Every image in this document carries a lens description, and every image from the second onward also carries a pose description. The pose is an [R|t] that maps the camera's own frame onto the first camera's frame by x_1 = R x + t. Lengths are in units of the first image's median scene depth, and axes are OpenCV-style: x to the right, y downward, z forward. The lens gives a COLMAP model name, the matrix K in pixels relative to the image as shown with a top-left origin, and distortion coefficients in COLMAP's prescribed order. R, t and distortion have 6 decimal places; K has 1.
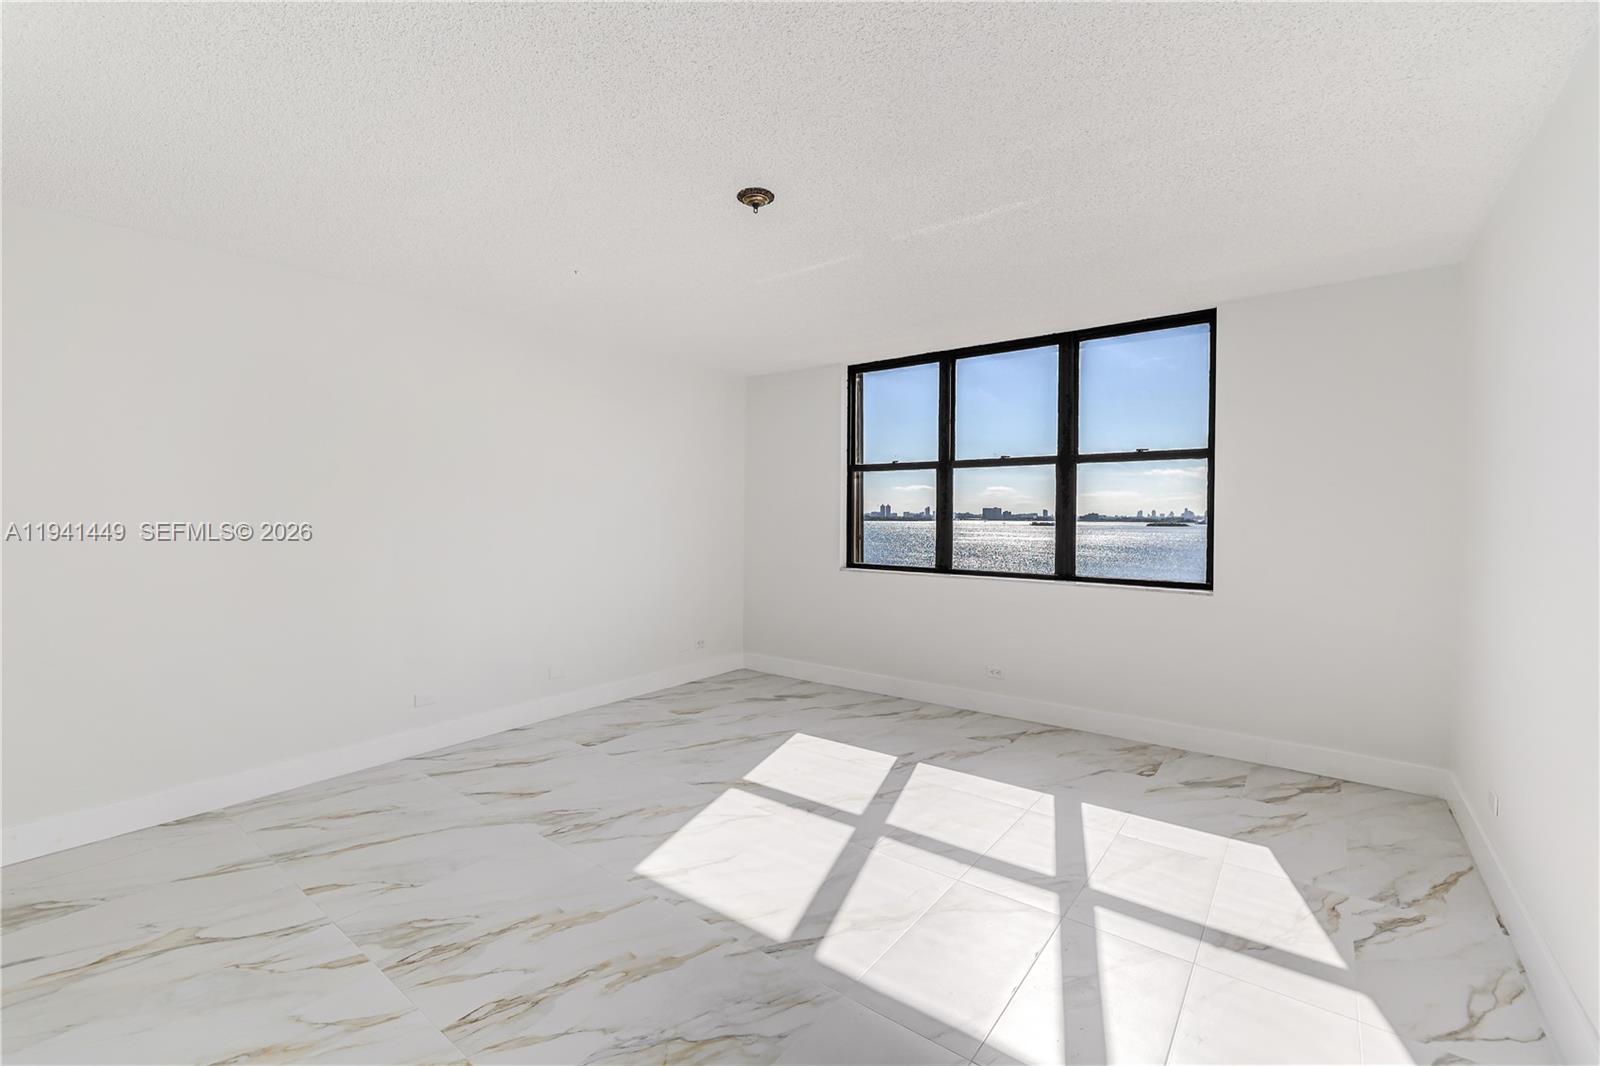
lens RADIAL K [[691.8, 0, 777.0], [0, 691.8, 541.9], [0, 0, 1]] dist [-0.000072, -0.000147]
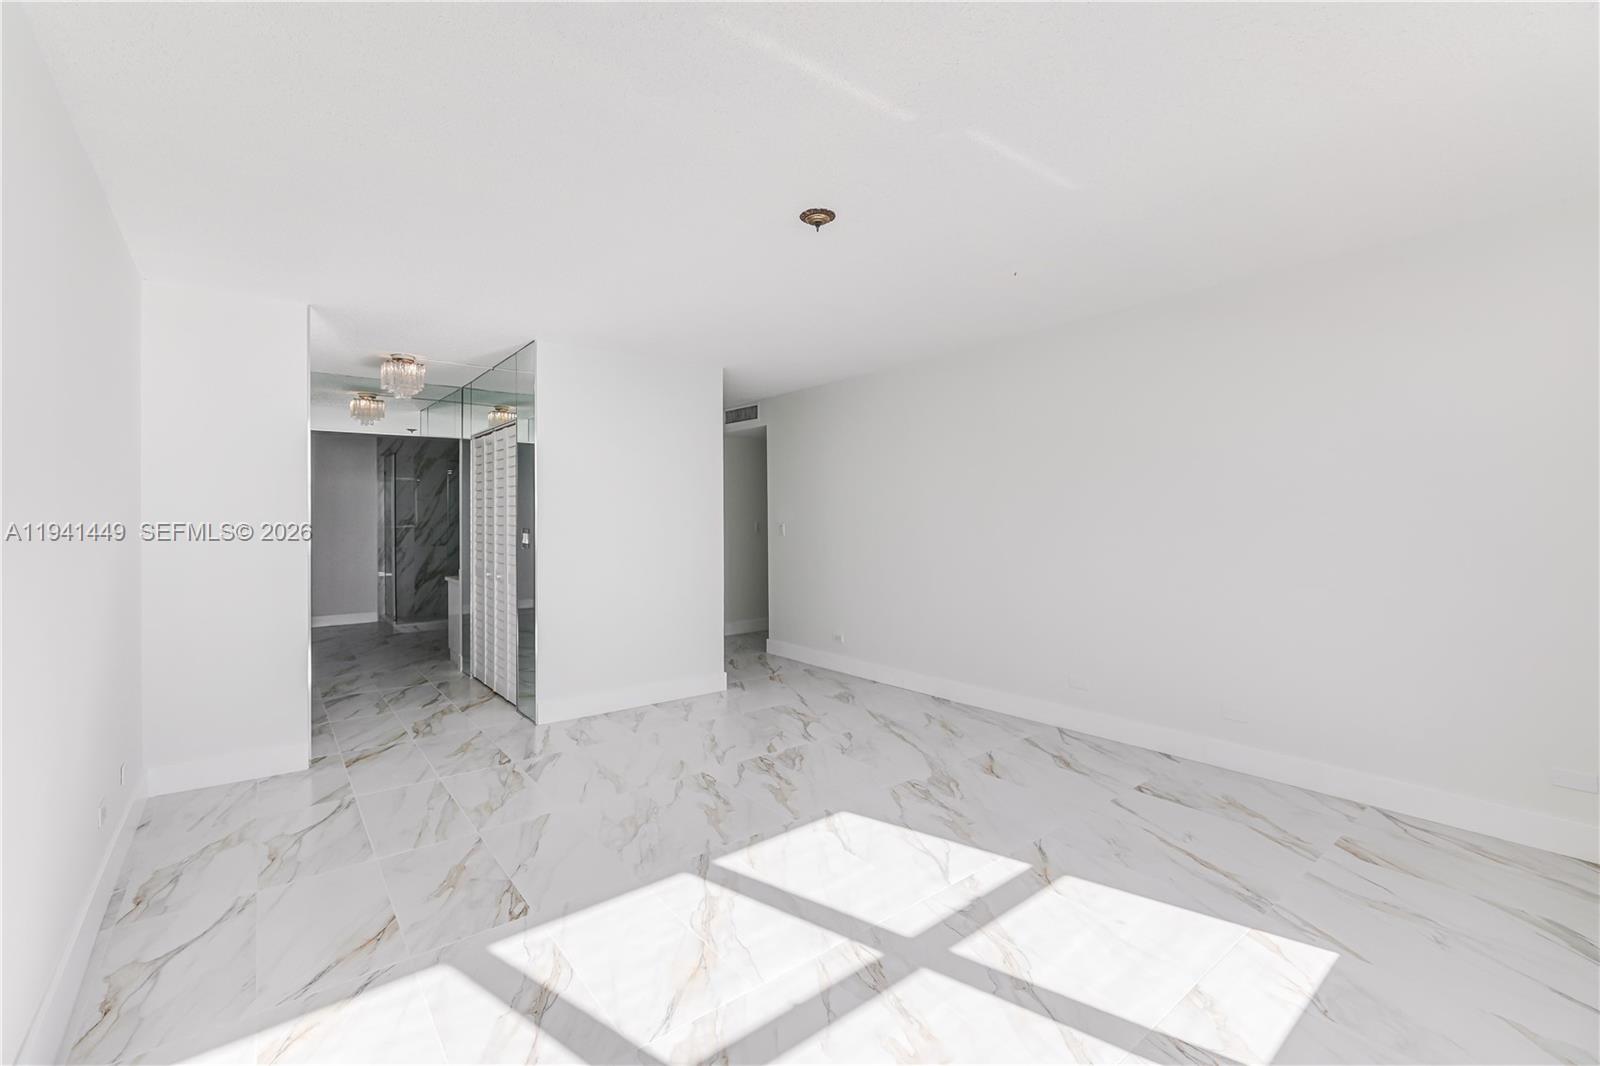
lens RADIAL K [[674.4, 0, 780.5], [0, 674.4, 521.6], [0, 0, 1]] dist [-0.000097, 0.000197]
pose [[-0.243701, 0.003696, -0.969843, 0.810706], [-0.030088, 0.999483, 0.011369, -0.036390], [0.969383, 0.031951, -0.243464, 0.983481]]
